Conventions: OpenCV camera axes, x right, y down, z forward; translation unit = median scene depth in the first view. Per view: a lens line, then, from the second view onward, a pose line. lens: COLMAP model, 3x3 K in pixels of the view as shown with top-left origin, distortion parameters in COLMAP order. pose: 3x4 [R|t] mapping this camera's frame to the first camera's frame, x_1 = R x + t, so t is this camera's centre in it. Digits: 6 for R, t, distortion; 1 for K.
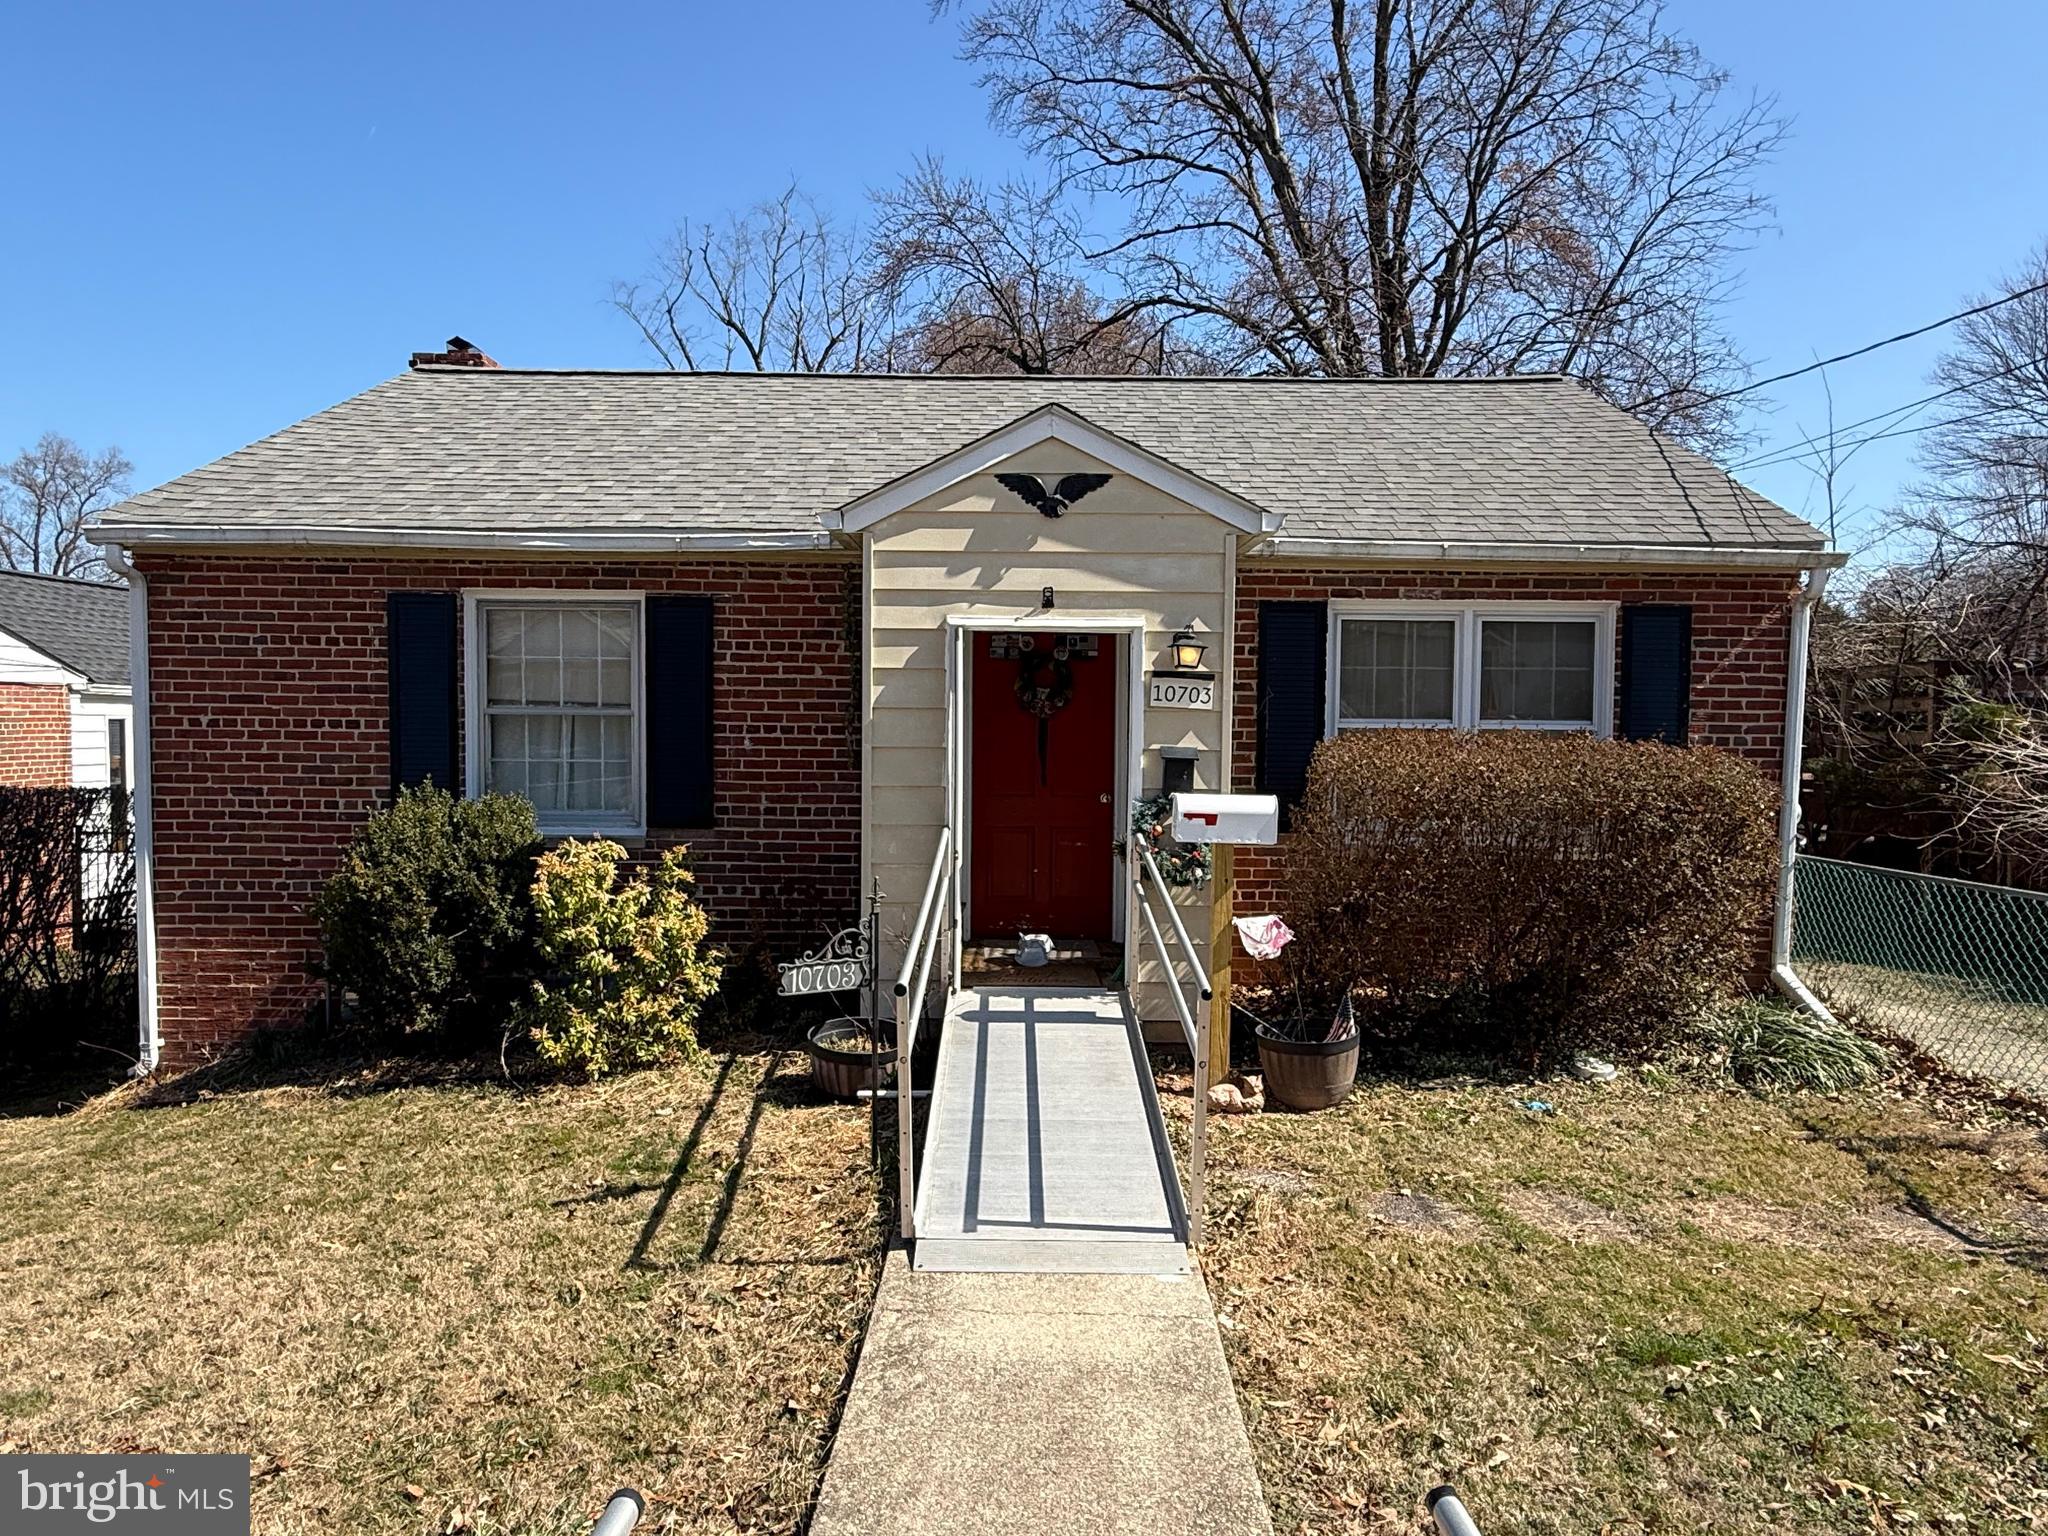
lens RADIAL K [[1277.3, 0, 1033.3], [0, 1277.3, 776.4], [0, 0, 1]] dist [-0.028311, 0.017709]
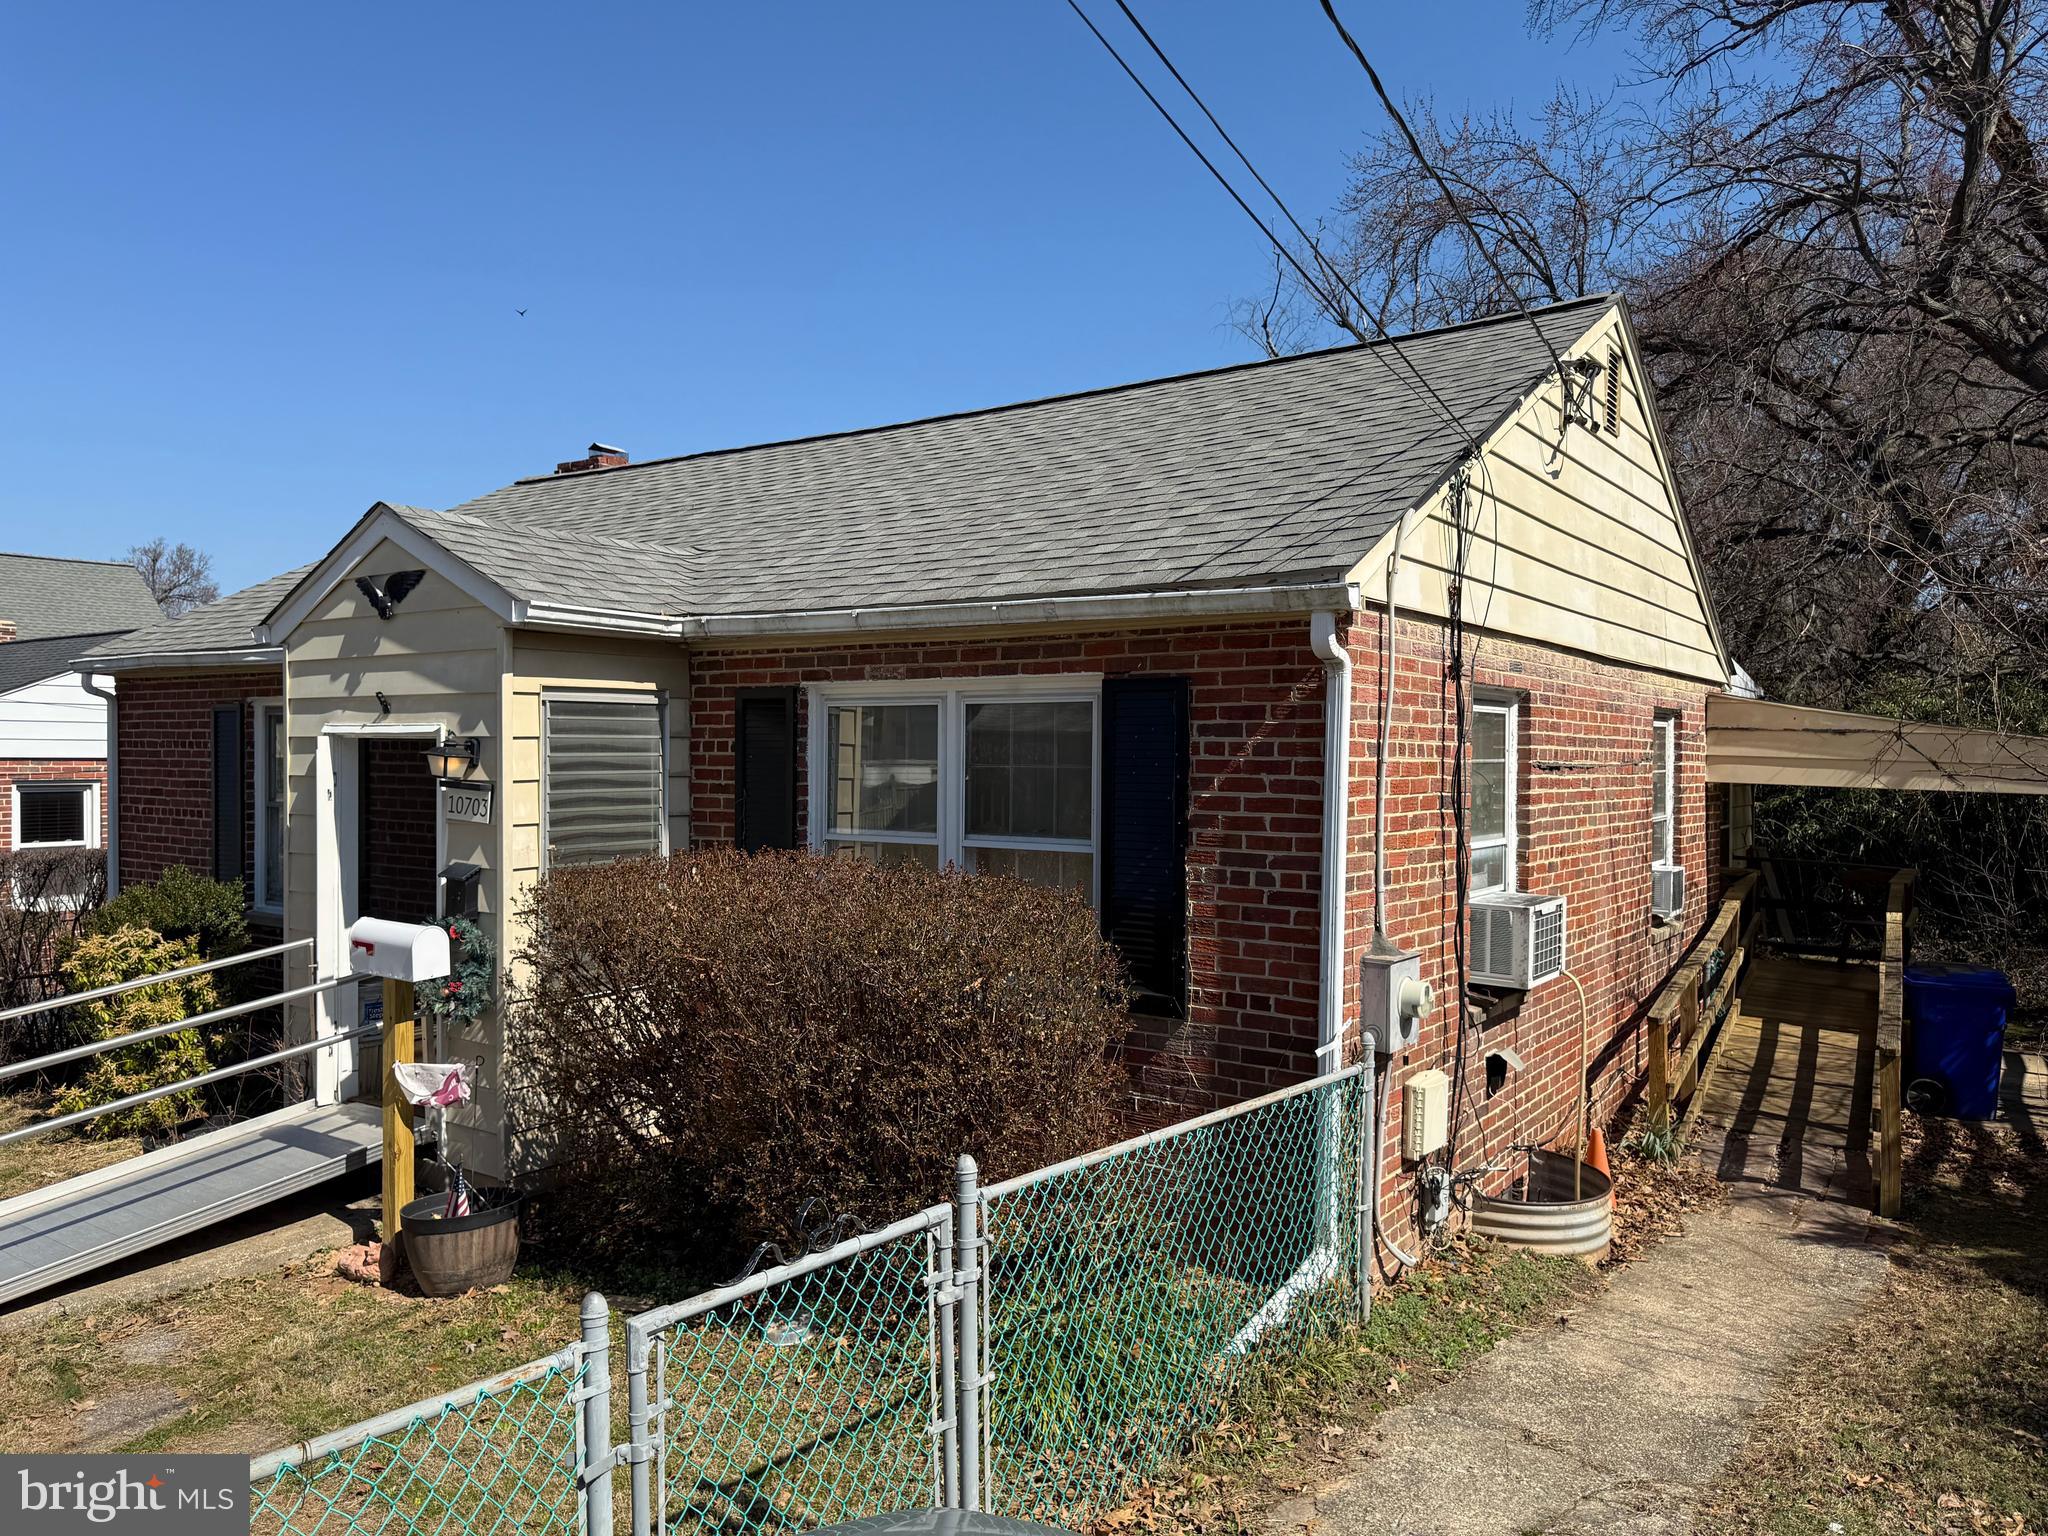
lens RADIAL K [[1458.8, 0, 1058.3], [0, 1458.8, 785.3], [0, 0, 1]] dist [0.060229, -0.057984]
pose [[0.819937, 0.008669, -0.572388, 0.907776], [-0.026237, 0.999404, -0.022447, -0.056793], [0.571852, 0.033423, 0.819676, 0.327483]]
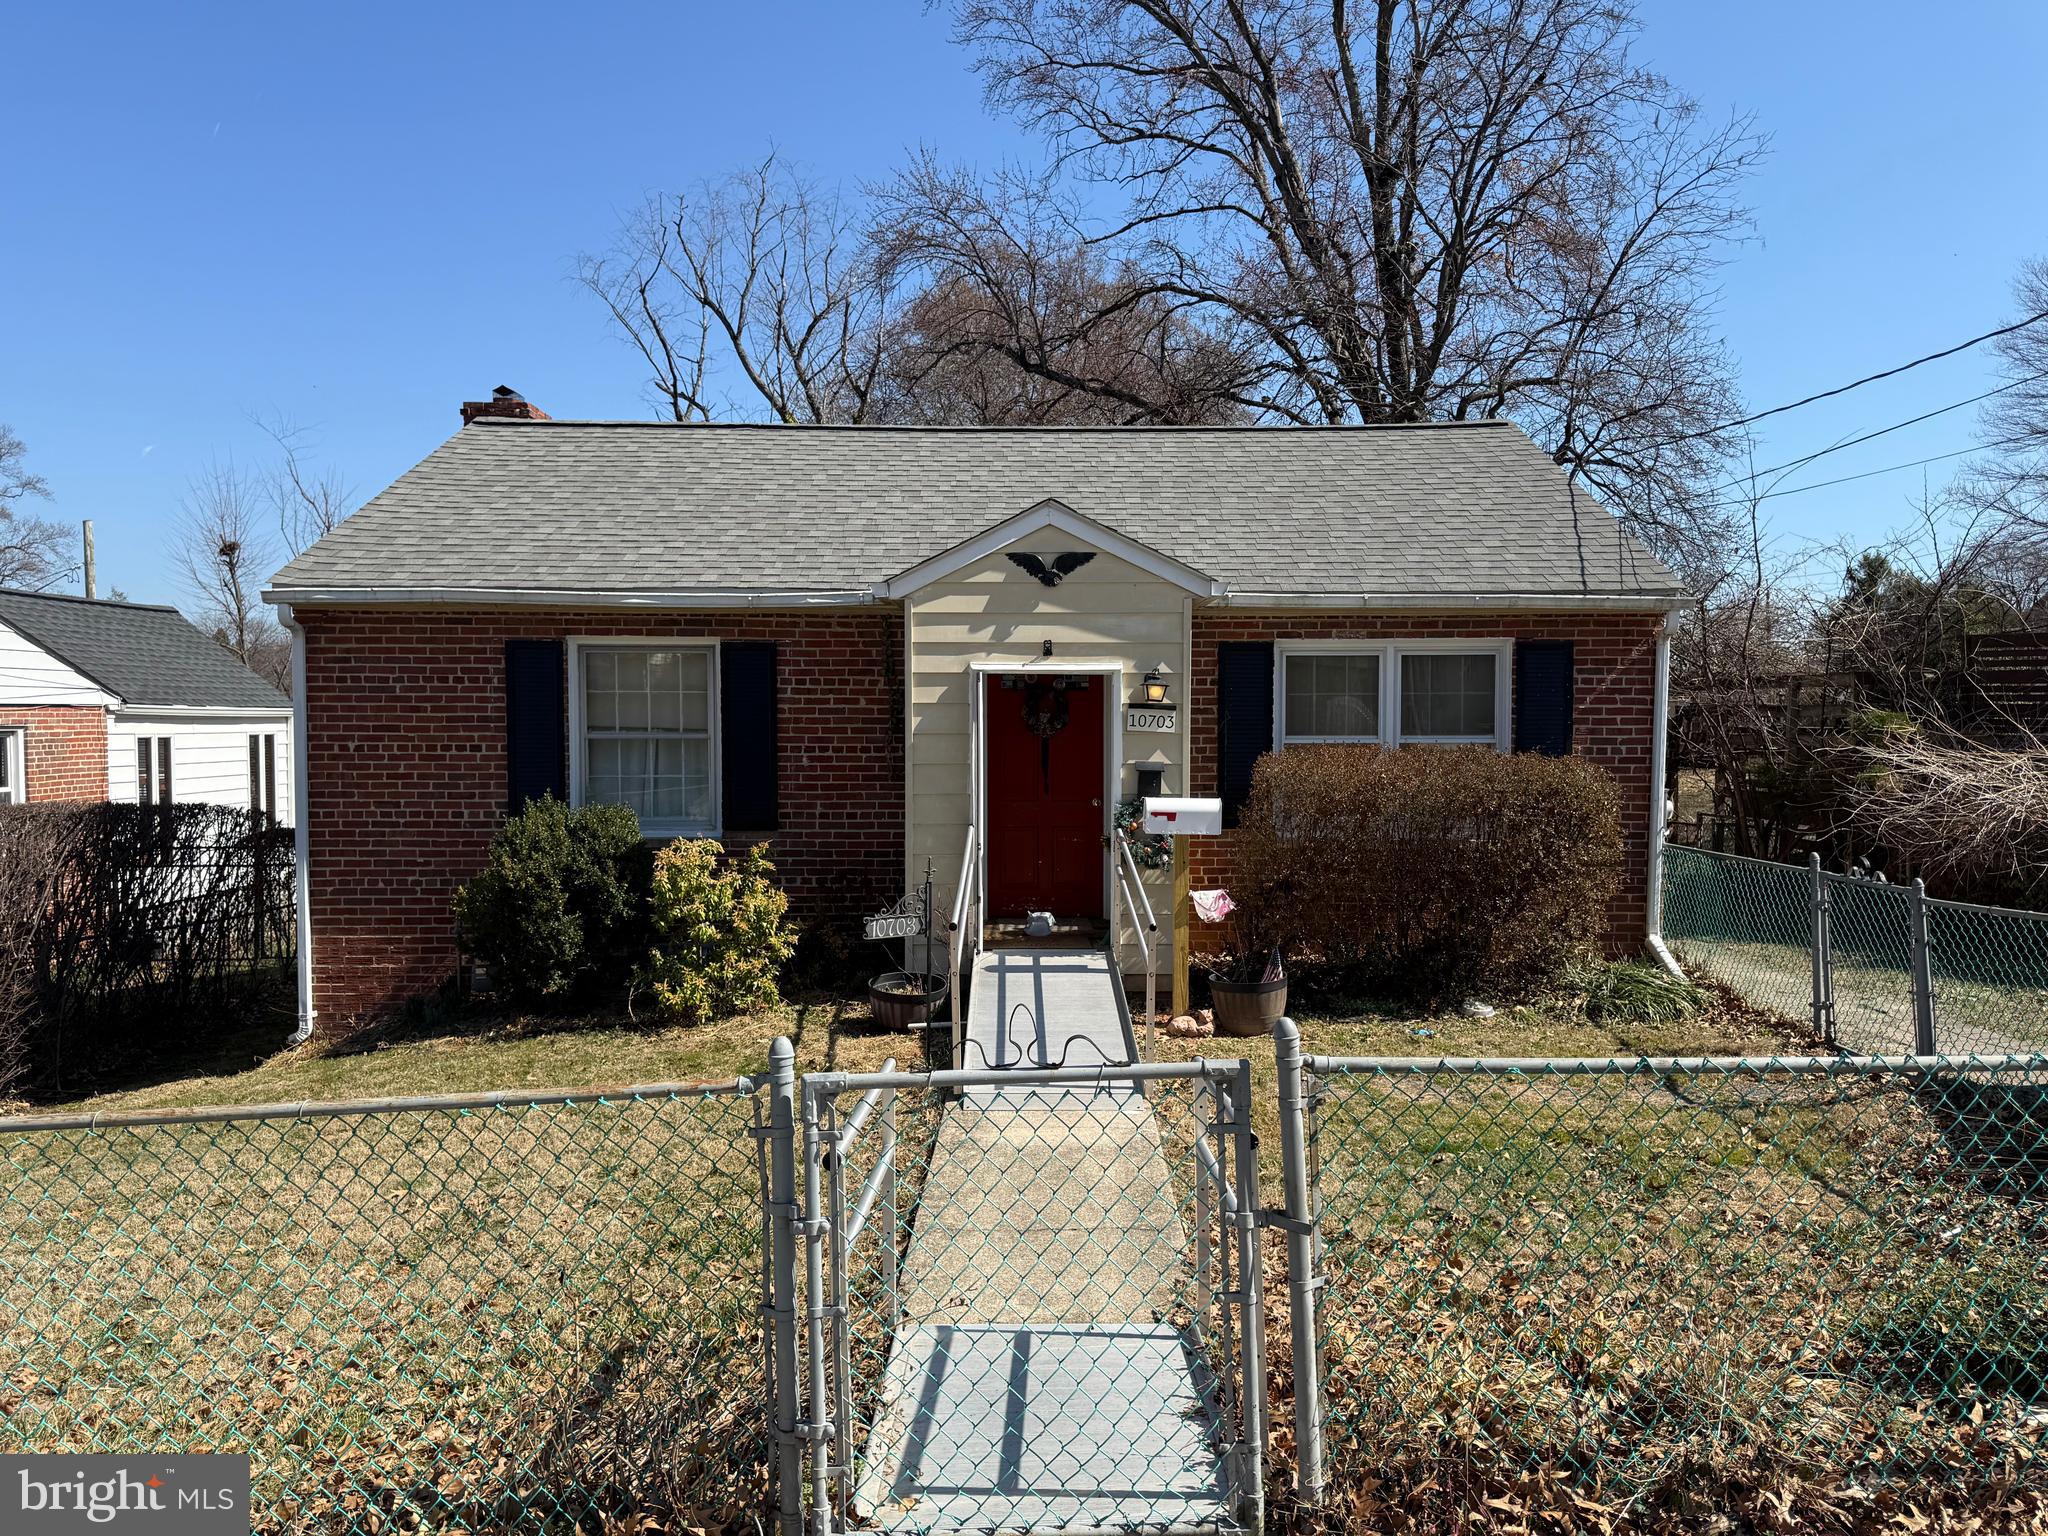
lens RADIAL K [[1458.8, 0, 1051.7], [0, 1458.8, 773.7], [0, 0, 1]] dist [0.060229, -0.057984]
pose [[0.999888, -0.009961, 0.011157, -0.001906], [0.010032, 0.999930, -0.006295, -0.002252], [-0.011094, 0.006406, 0.999918, -0.412923]]
